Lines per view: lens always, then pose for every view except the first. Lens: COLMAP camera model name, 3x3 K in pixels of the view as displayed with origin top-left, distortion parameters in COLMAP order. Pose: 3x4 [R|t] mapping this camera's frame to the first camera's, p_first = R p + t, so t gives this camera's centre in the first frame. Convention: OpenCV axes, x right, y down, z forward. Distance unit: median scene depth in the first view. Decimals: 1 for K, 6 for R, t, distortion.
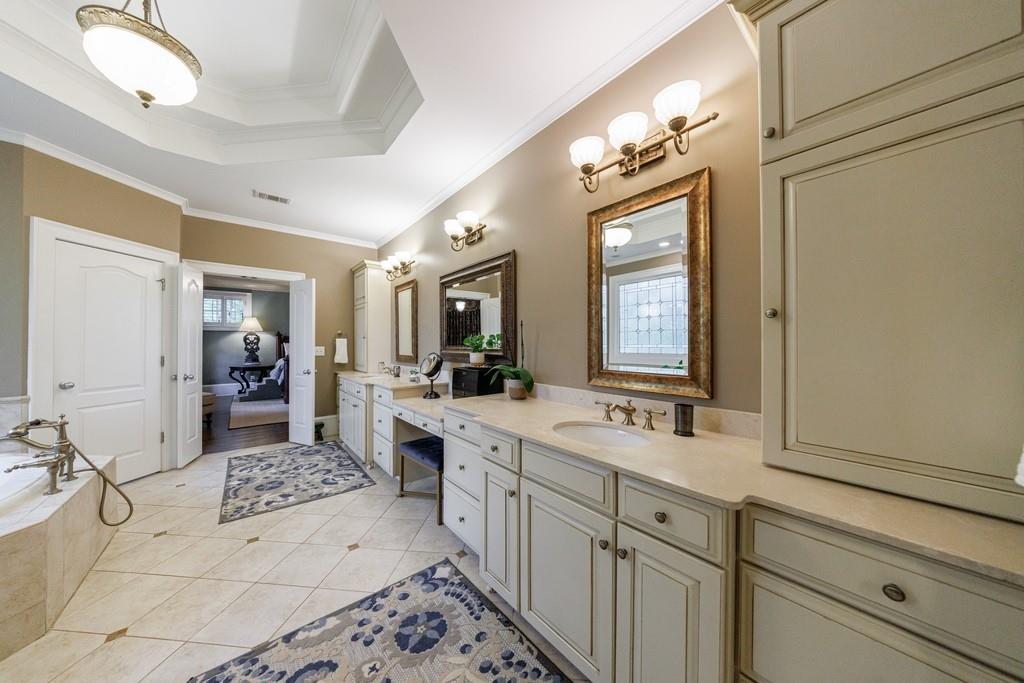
lens RADIAL K [[332.7, 0, 512.0], [0, 332.7, 341.5], [0, 0, 1]] dist [-0.009325, 0.000059]
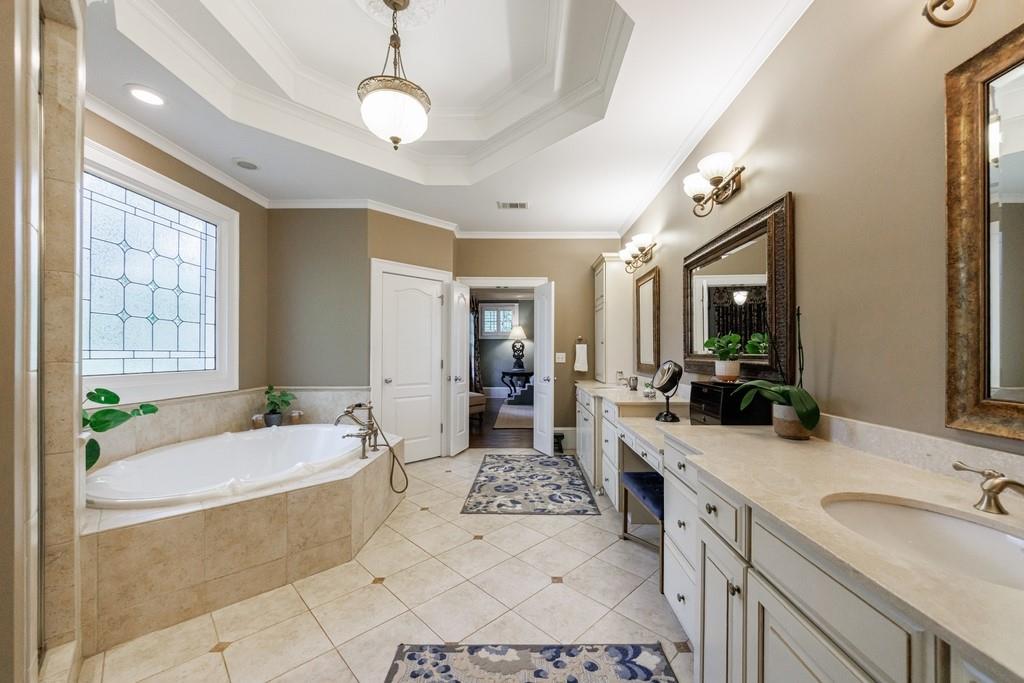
lens RADIAL K [[395.0, 0, 515.3], [0, 395.0, 353.0], [0, 0, 1]] dist [-0.004050, -0.000519]
pose [[0.757873, 0.002597, -0.652397, 0.087290], [0.003180, 0.999965, 0.007675, 0.010107], [0.652395, -0.007891, 0.757838, 0.107034]]
